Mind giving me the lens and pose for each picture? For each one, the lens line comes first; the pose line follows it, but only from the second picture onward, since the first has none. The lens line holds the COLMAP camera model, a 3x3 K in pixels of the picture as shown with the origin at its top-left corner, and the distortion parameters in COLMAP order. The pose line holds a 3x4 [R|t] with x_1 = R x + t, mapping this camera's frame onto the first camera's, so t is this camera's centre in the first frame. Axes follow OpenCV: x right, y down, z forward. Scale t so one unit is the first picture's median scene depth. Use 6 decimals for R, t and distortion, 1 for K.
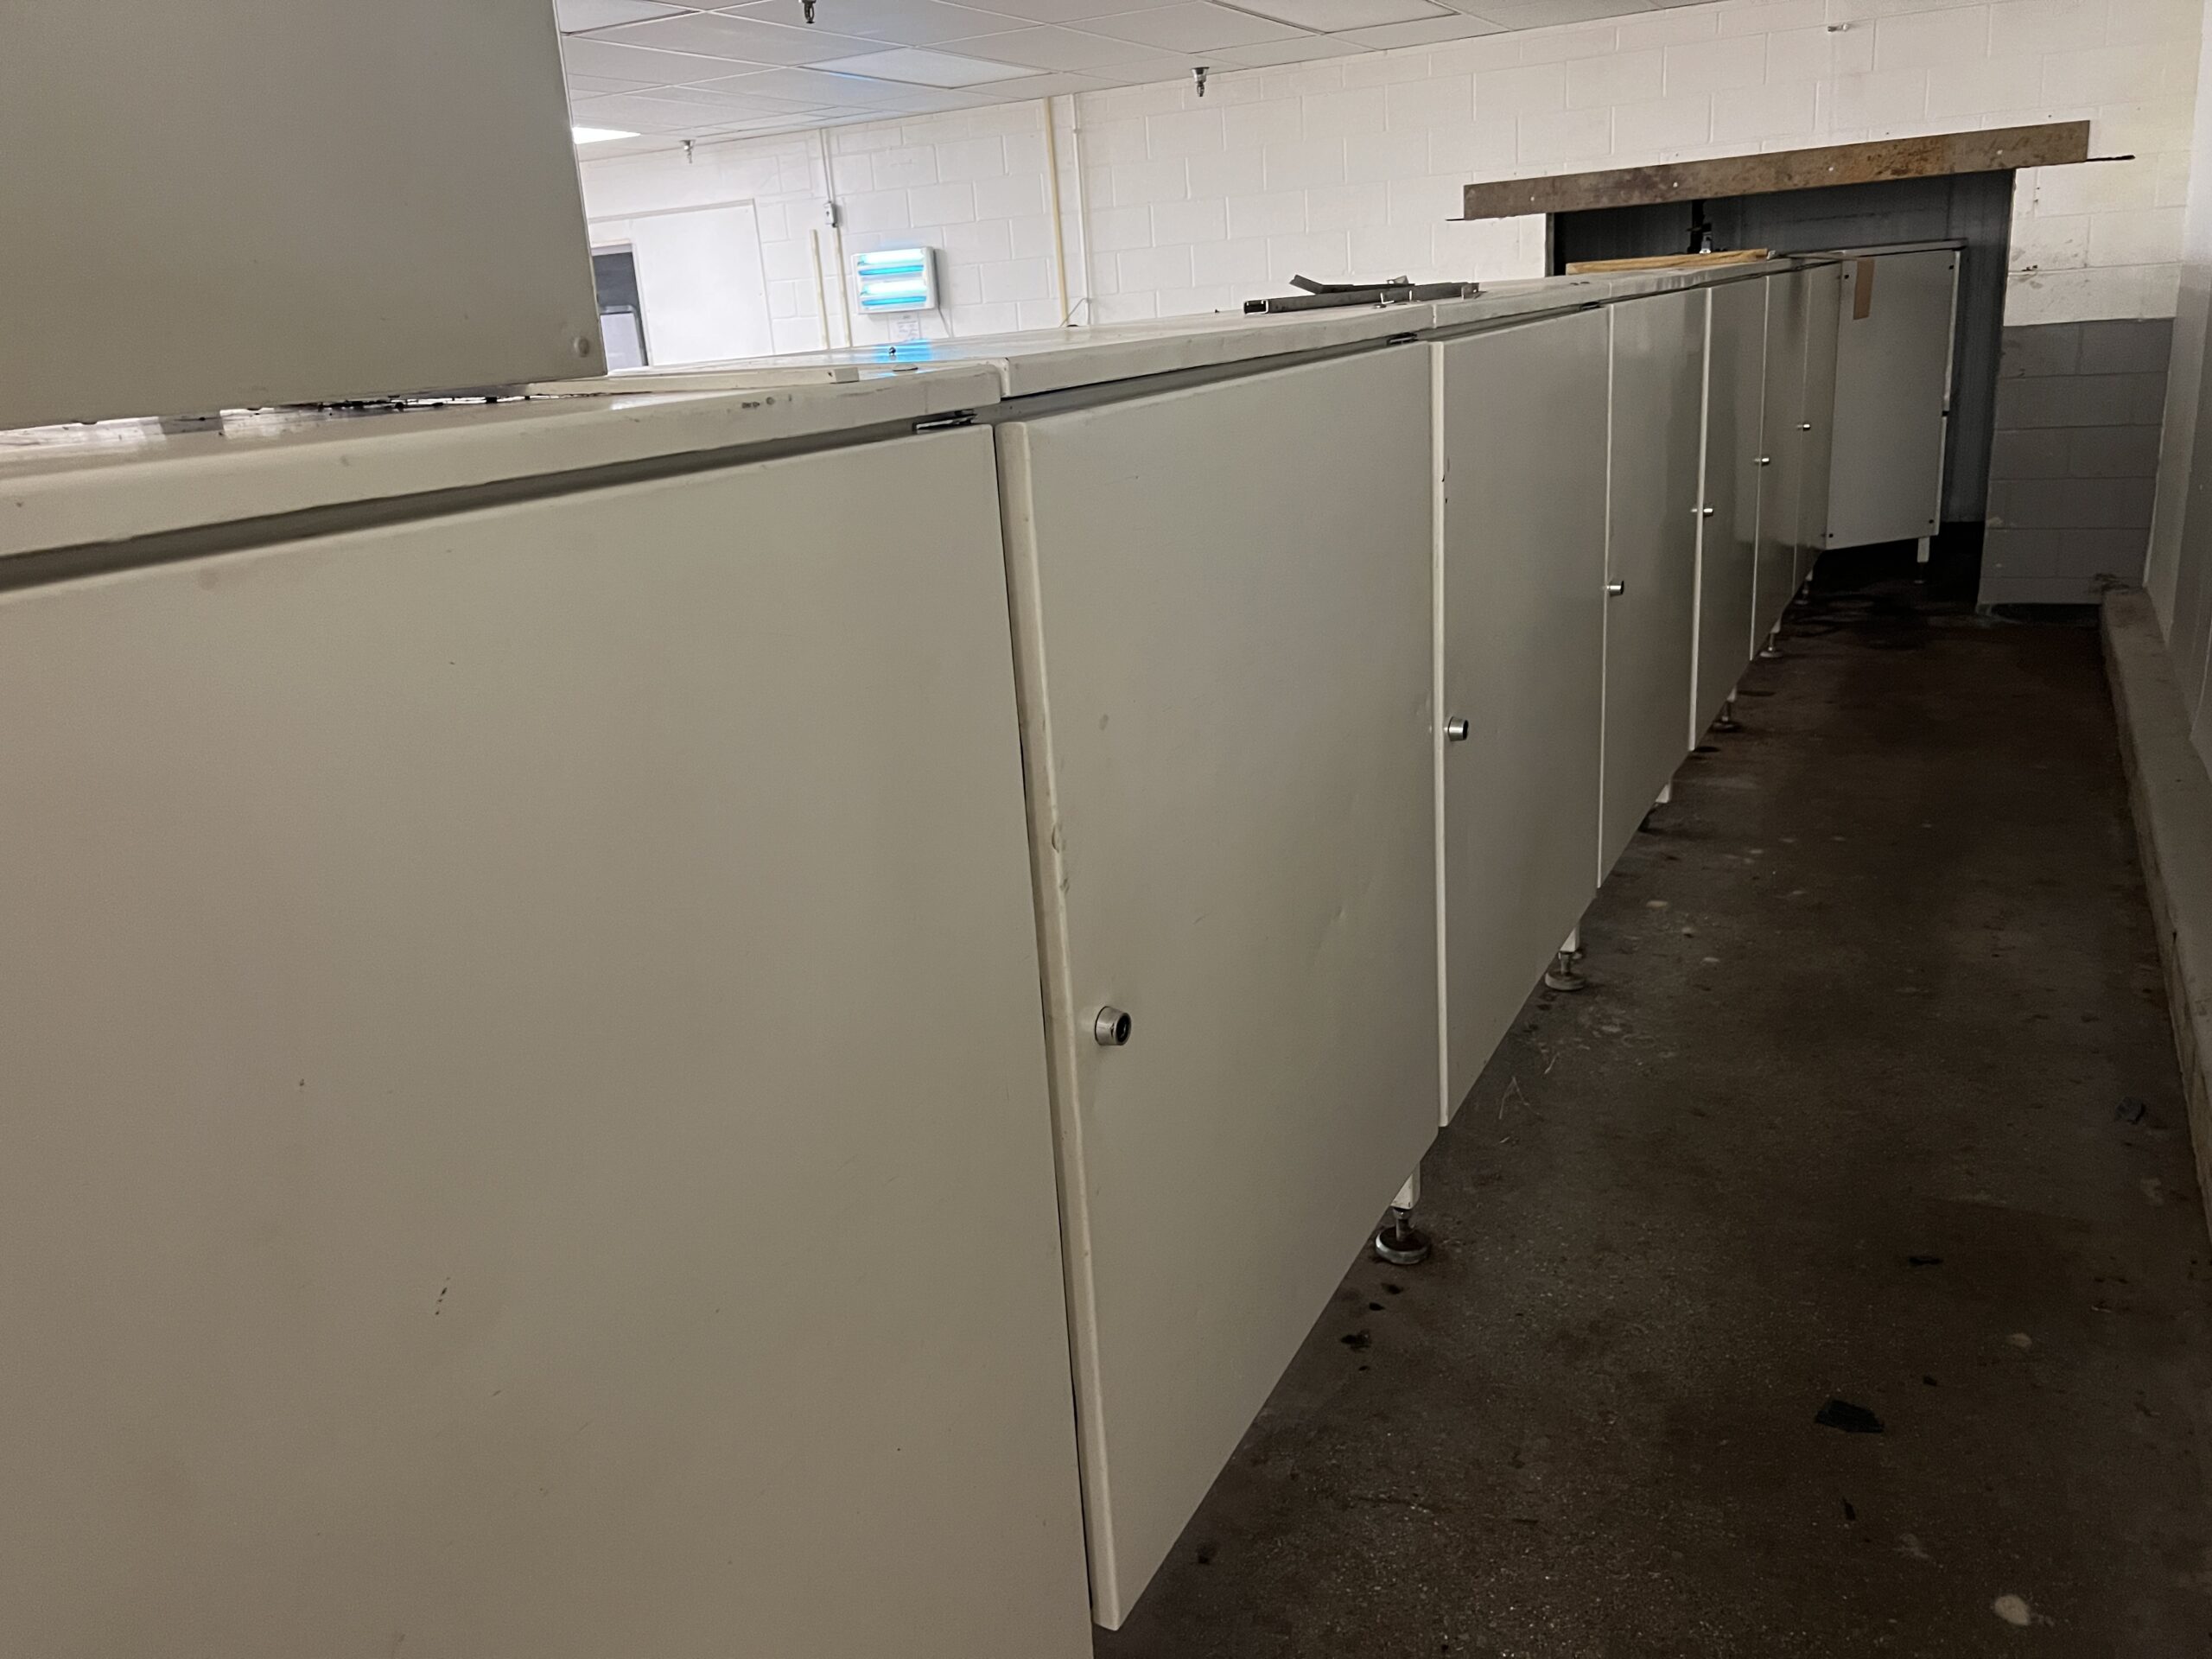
lens RADIAL K [[1683.5, 0, 1101.0], [0, 1683.5, 807.8], [0, 0, 1]] dist [0.006349, -0.014490]
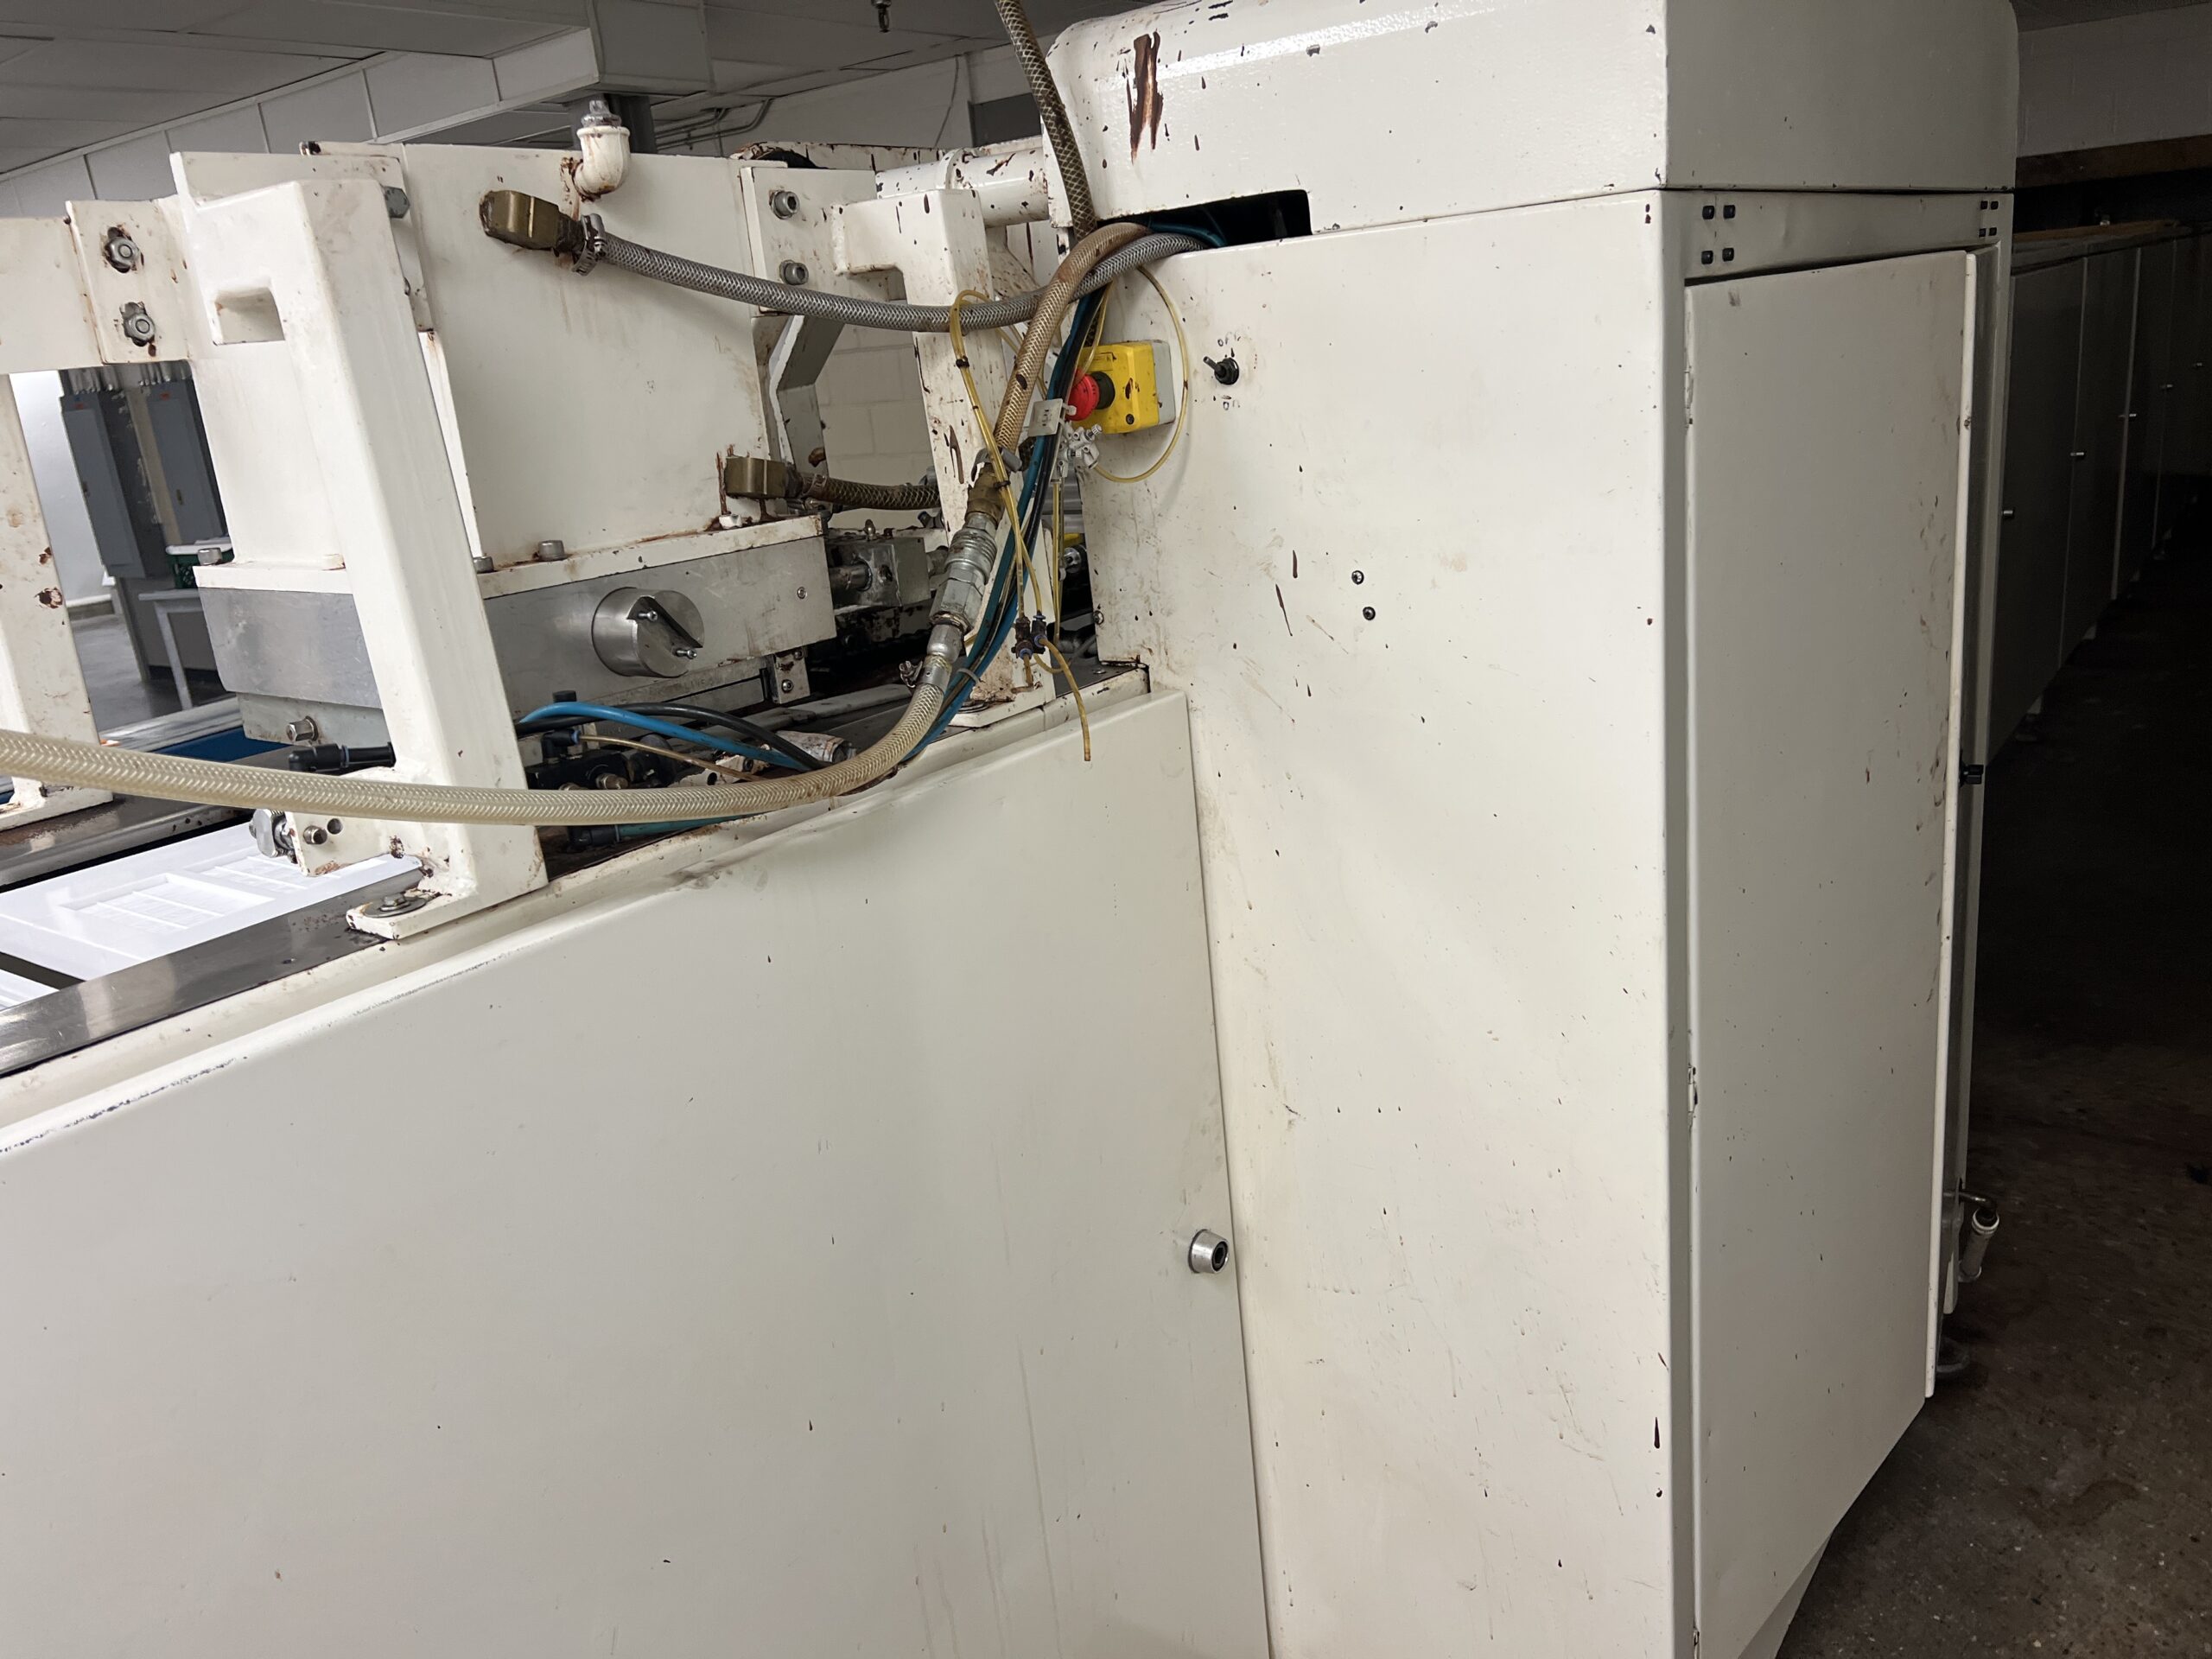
lens RADIAL K [[1683.5, 0, 1101.0], [0, 1683.5, 807.8], [0, 0, 1]] dist [0.006349, -0.014490]
pose [[0.988541, 0.025438, -0.148791, -0.182425], [-0.025109, 0.999676, 0.004086, 0.112756], [0.148847, -0.000303, 0.988860, -0.330640]]
